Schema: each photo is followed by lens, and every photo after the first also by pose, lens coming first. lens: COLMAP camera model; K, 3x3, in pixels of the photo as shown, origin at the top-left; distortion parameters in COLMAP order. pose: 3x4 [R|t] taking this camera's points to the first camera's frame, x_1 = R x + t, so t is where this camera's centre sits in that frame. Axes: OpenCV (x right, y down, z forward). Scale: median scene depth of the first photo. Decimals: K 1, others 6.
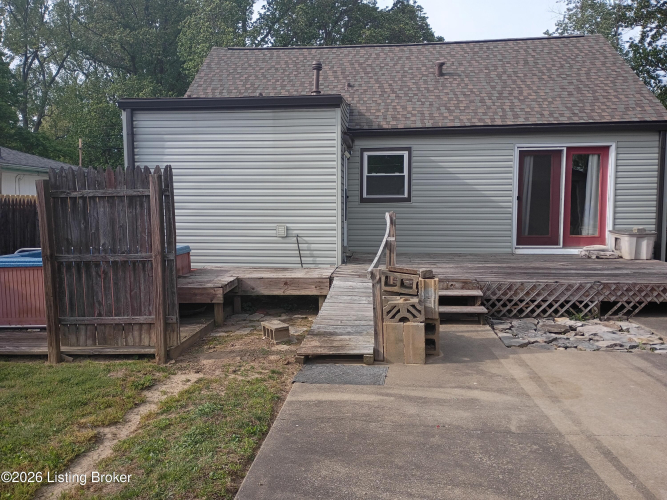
lens RADIAL K [[552.8, 0, 330.3], [0, 552.8, 249.2], [0, 0, 1]] dist [0.058021, -0.061642]
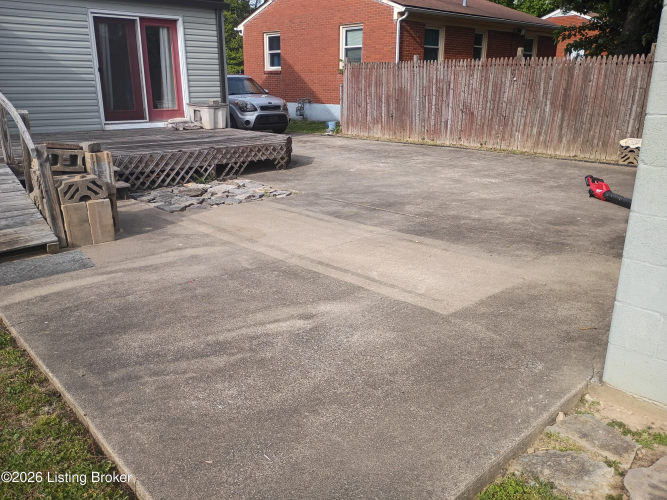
lens RADIAL K [[552.8, 0, 330.3], [0, 552.8, 249.2], [0, 0, 1]] dist [0.058021, -0.061642]
pose [[0.683619, -0.207360, 0.699762, -0.184142], [0.059465, 0.971427, 0.229770, 0.014352], [-0.727413, -0.115463, 0.676416, 0.044617]]
